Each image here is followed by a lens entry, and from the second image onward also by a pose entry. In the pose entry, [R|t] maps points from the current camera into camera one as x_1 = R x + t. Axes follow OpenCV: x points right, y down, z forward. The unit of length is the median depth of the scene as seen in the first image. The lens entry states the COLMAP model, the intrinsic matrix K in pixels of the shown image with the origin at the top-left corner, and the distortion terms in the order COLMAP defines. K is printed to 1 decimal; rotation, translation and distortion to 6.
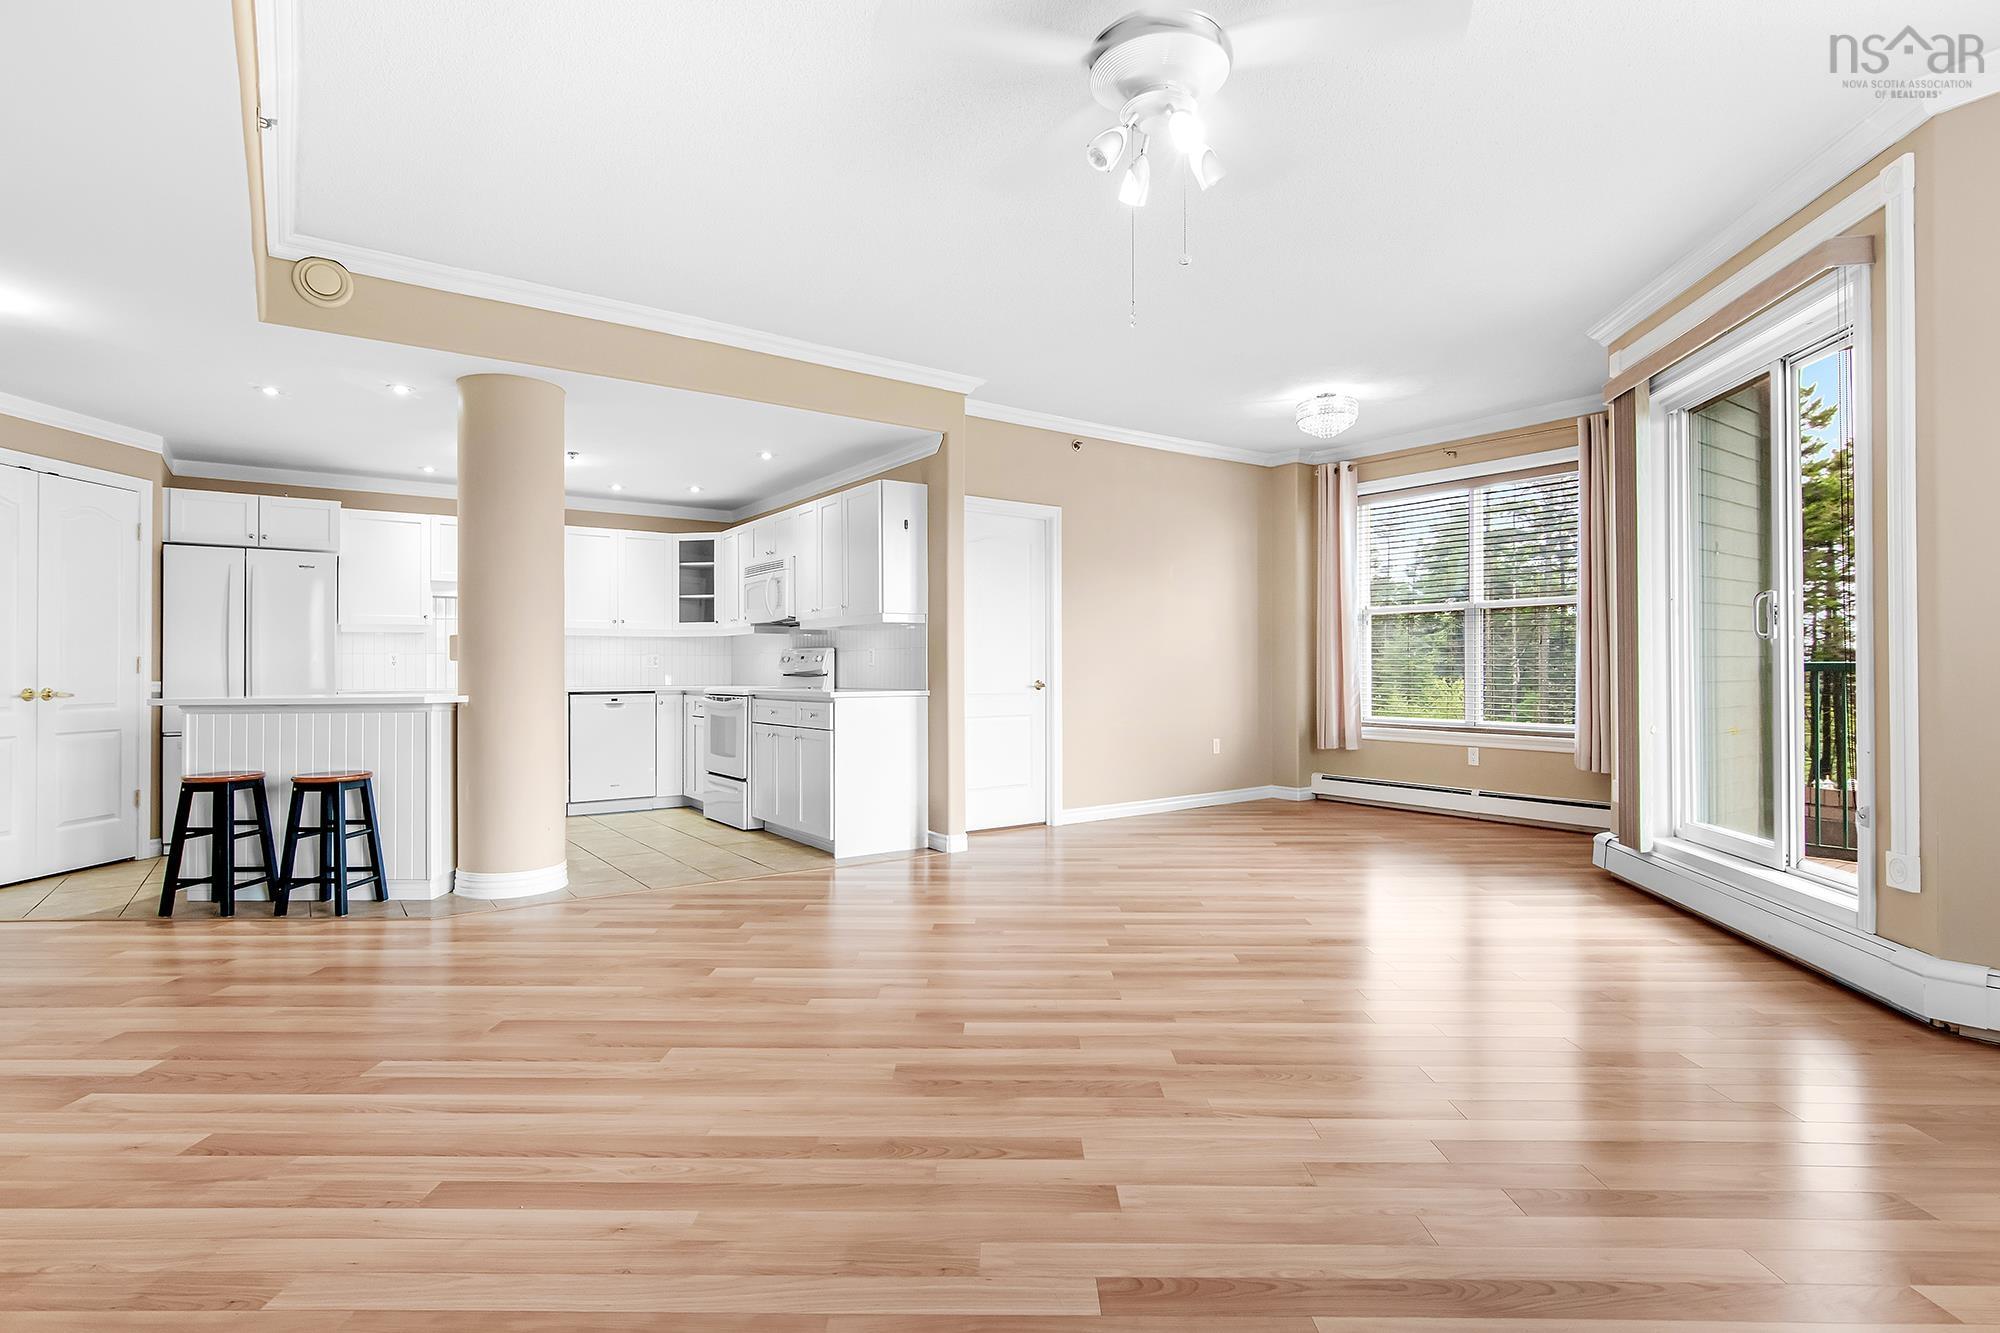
lens RADIAL K [[975.7, 0, 998.0], [0, 975.7, 667.6], [0, 0, 1]] dist [-0.004297, -0.000406]
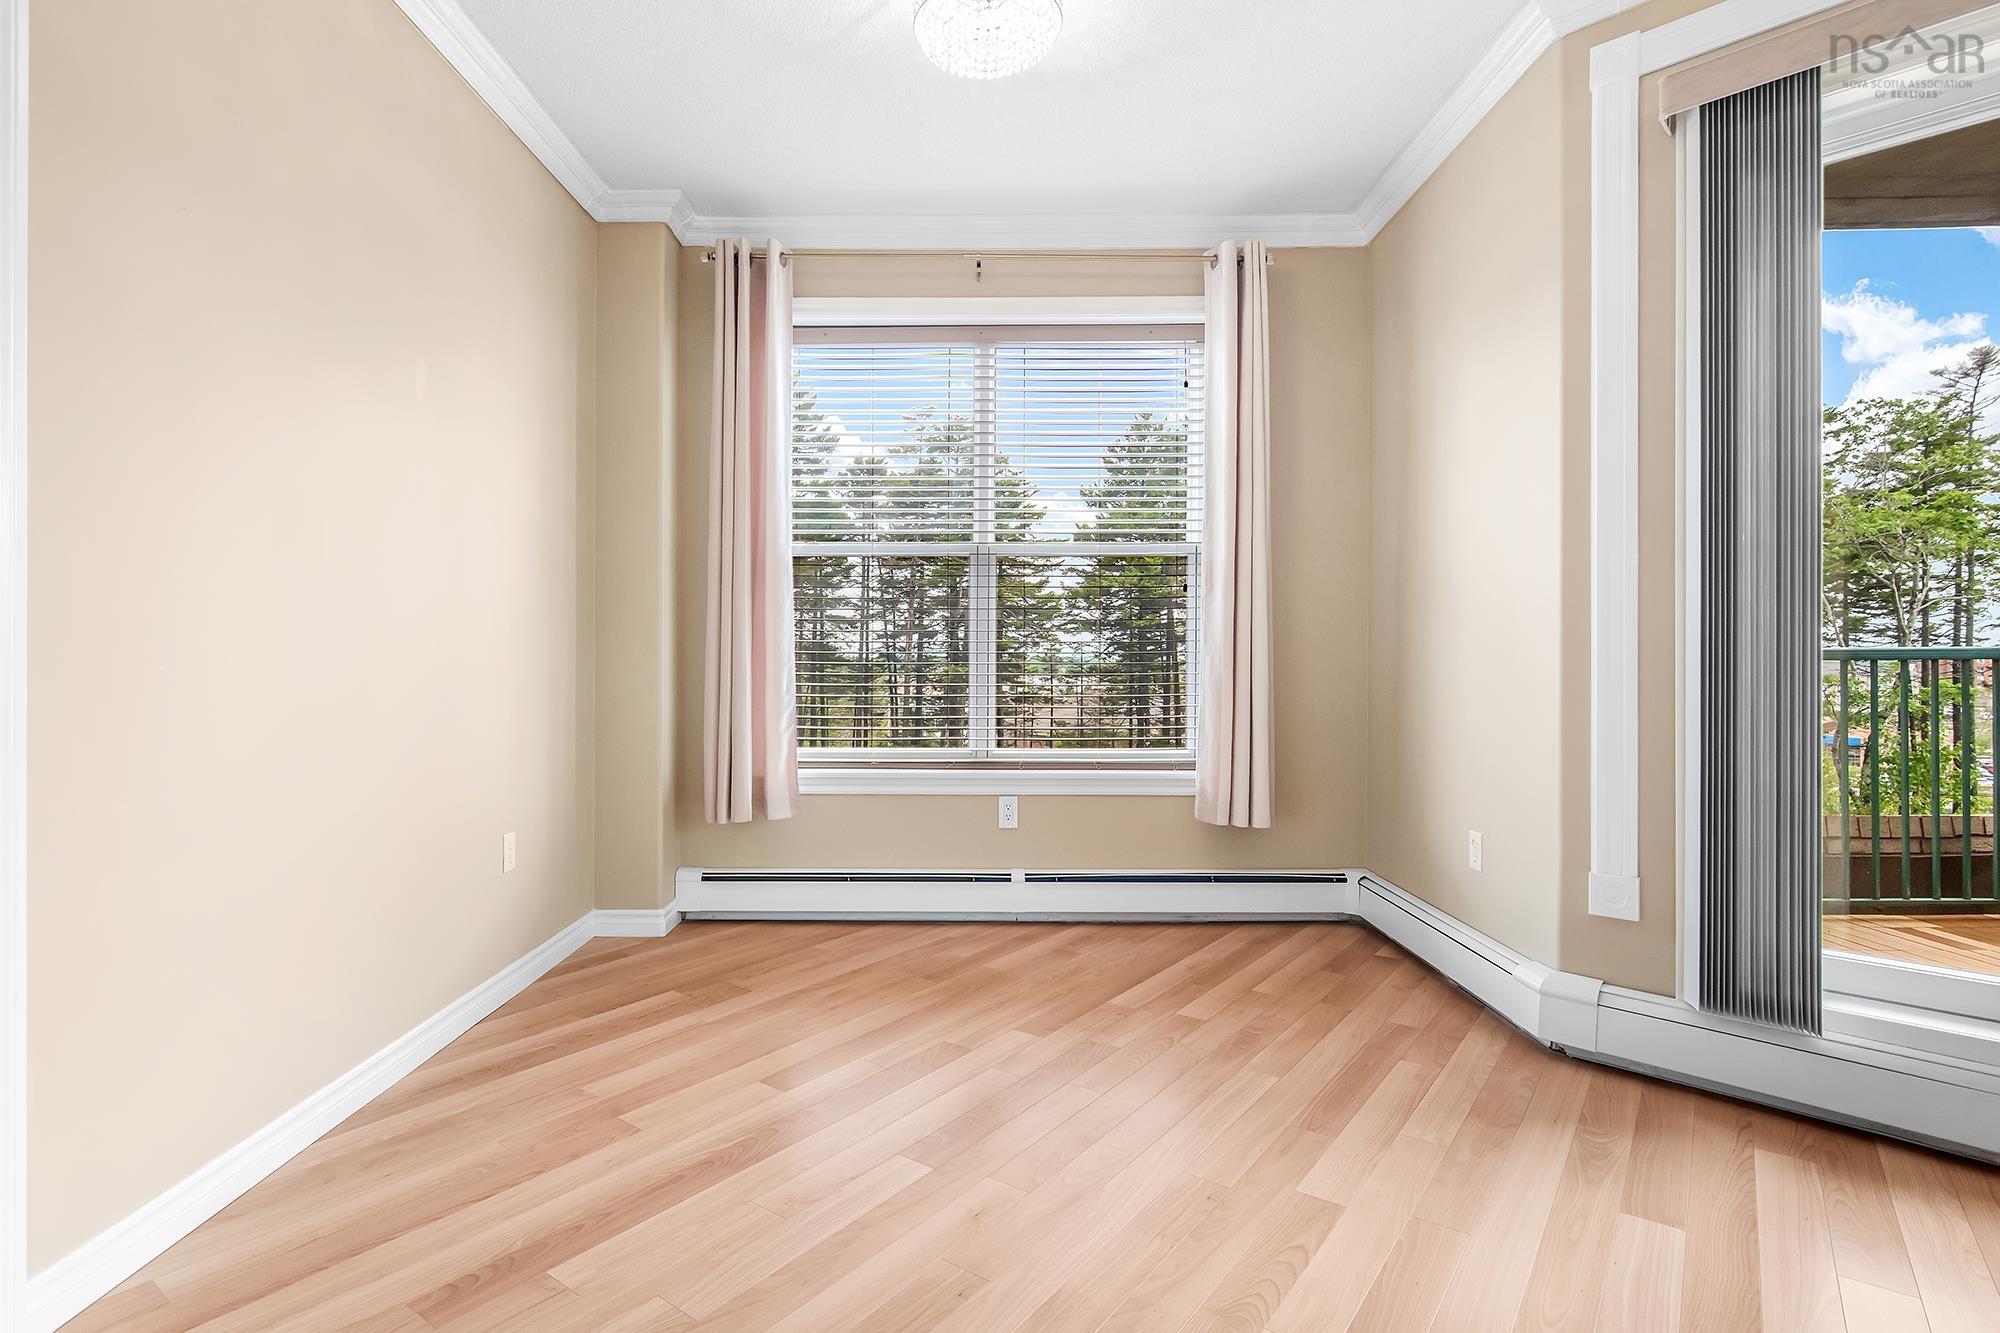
lens RADIAL K [[975.7, 0, 952.0], [0, 975.7, 649.6], [0, 0, 1]] dist [-0.004297, -0.000406]
pose [[0.601688, 0.005677, 0.798711, 0.009547], [0.003233, 0.999949, -0.009543, 0.001113], [-0.798725, 0.008324, 0.601639, 0.656556]]
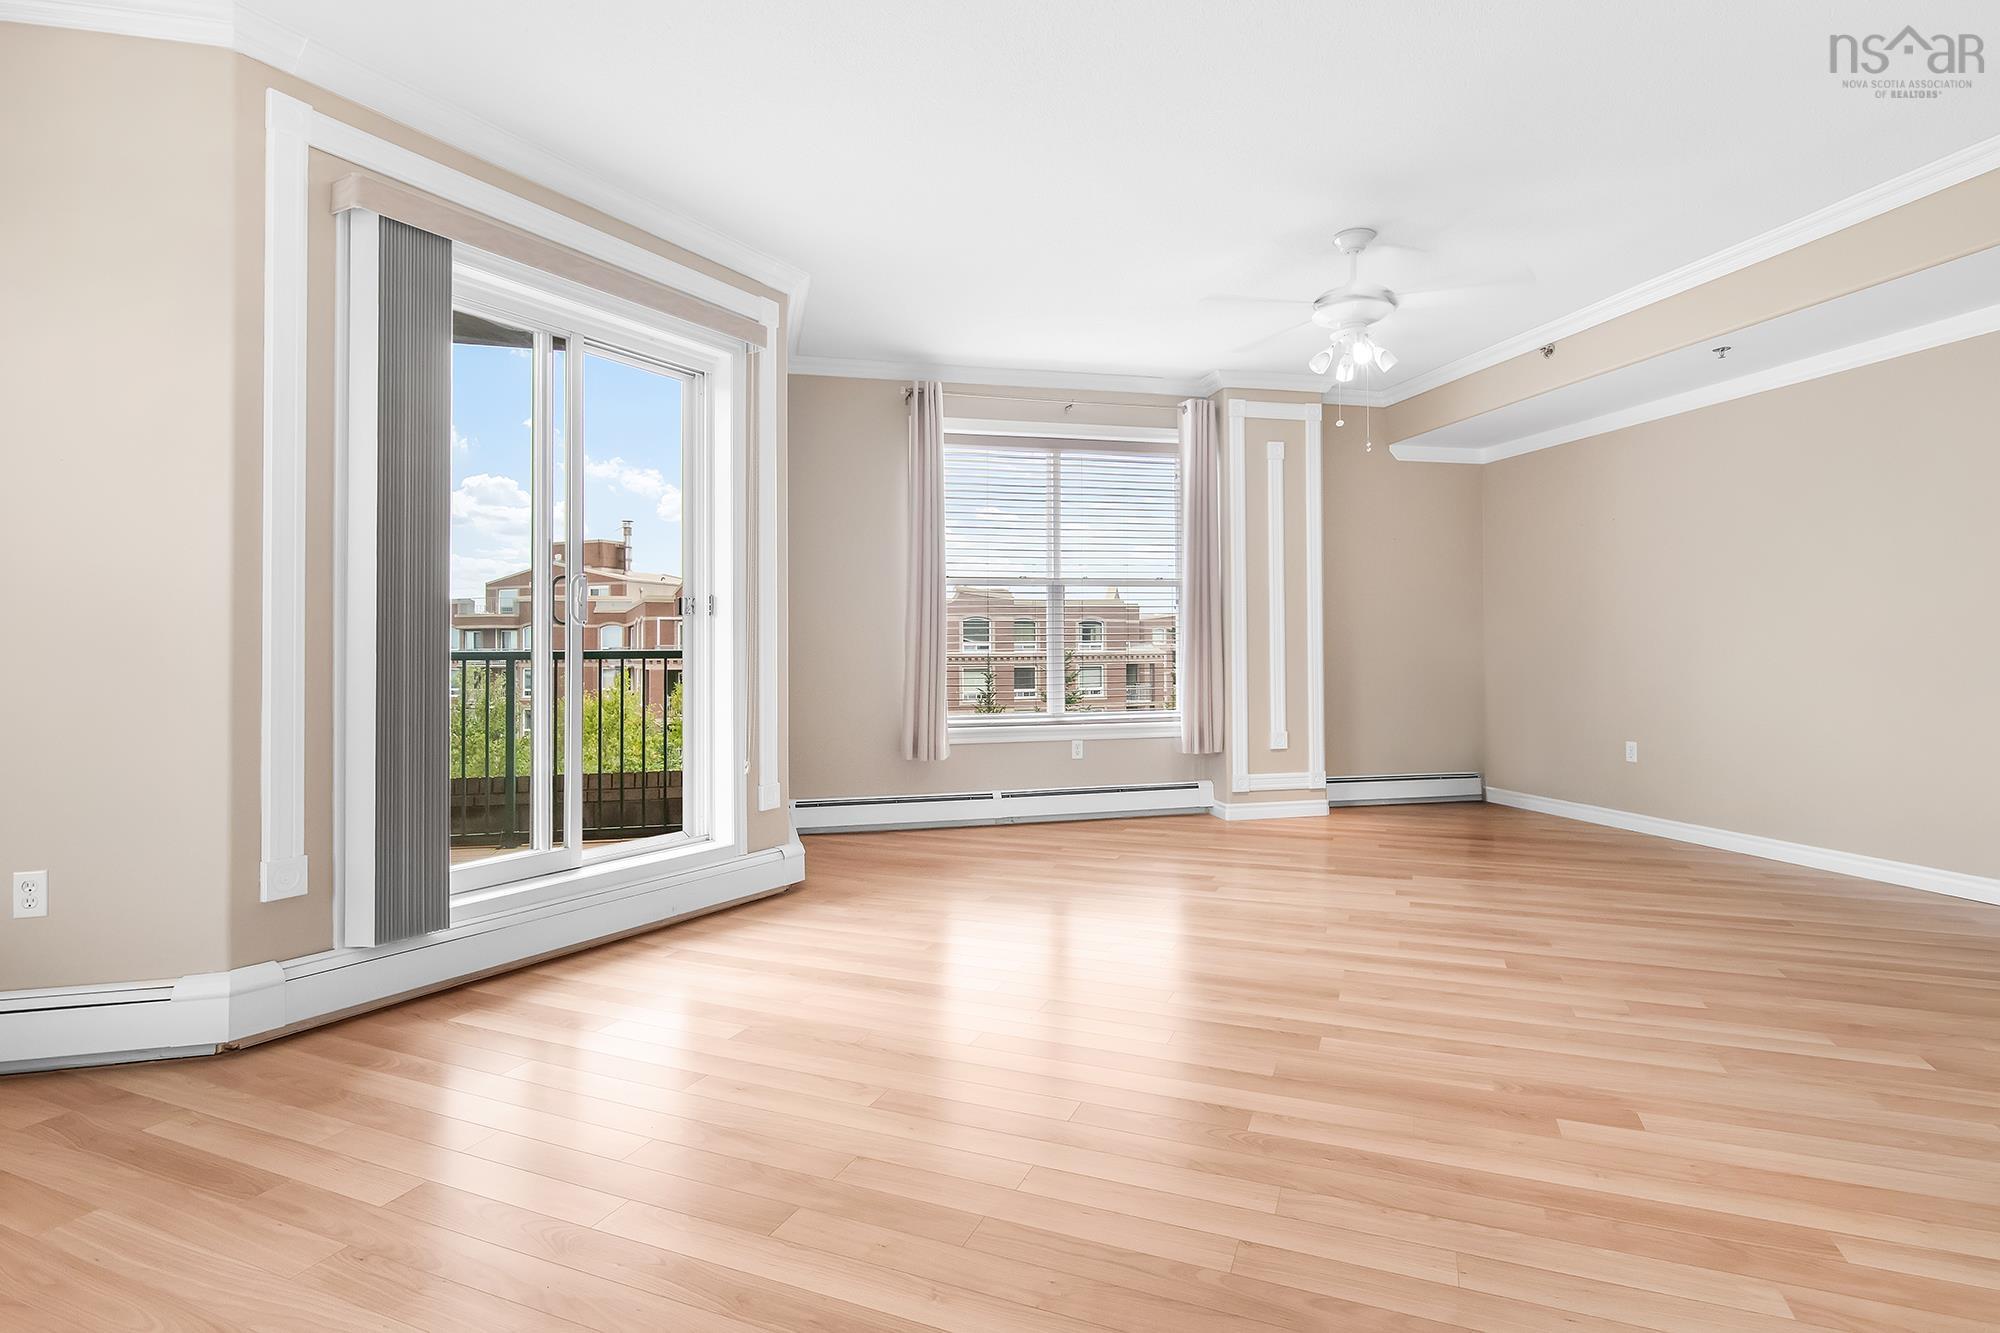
lens RADIAL K [[975.7, 0, 989.2], [0, 975.7, 648.0], [0, 0, 1]] dist [-0.004297, -0.000406]
pose [[-0.921740, 0.010274, 0.387672, 0.031191], [0.008147, 0.999941, -0.007130, 0.002070], [-0.387723, -0.003413, -0.921770, 0.929831]]
